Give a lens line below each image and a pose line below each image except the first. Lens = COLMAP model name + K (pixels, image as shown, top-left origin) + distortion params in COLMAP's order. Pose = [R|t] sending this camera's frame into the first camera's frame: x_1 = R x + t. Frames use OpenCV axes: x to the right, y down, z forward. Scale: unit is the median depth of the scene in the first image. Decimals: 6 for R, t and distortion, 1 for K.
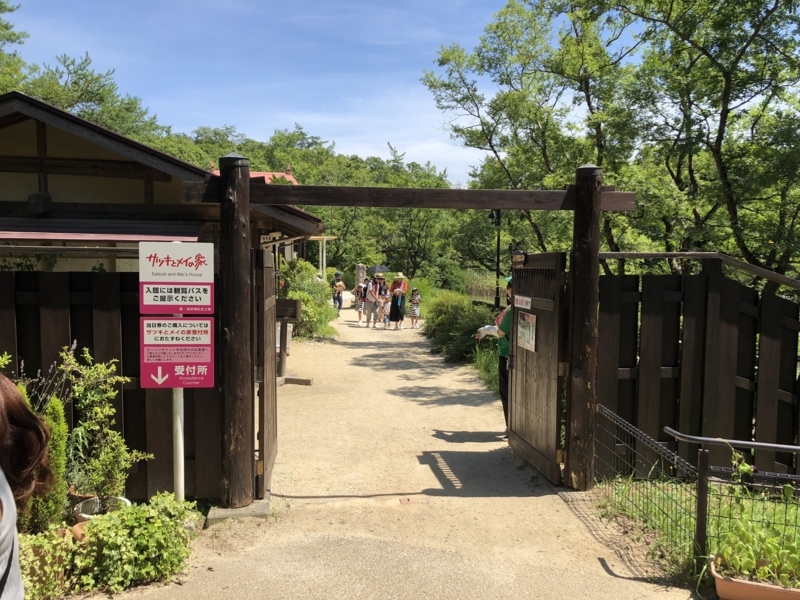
lens RADIAL K [[662.6, 0, 399.7], [0, 662.6, 304.0], [0, 0, 1]] dist [0.006503, -0.005992]
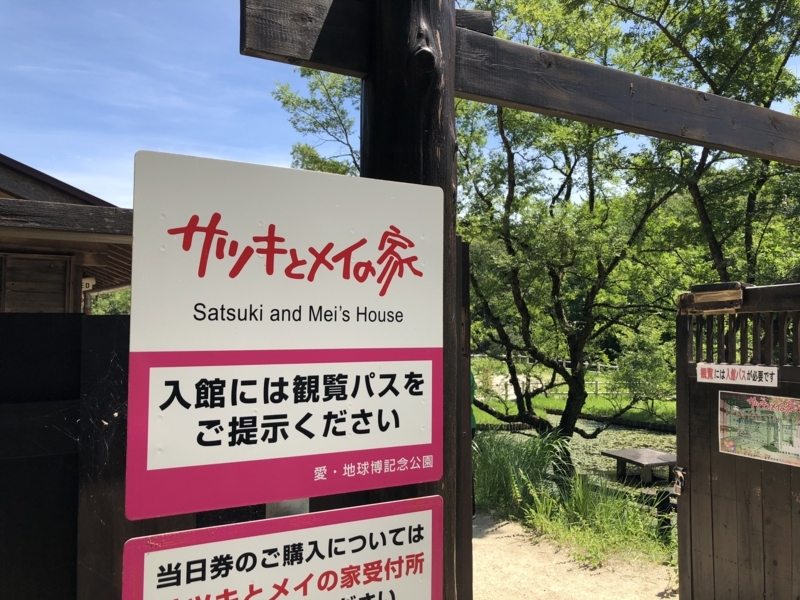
lens RADIAL K [[662.6, 0, 396.9], [0, 662.6, 294.8], [0, 0, 1]] dist [0.006503, -0.005992]
pose [[0.927530, 0.002438, 0.373742, -0.388658], [0.042410, 0.992833, -0.111728, -0.025327], [-0.371336, 0.119481, 0.920779, 0.784031]]
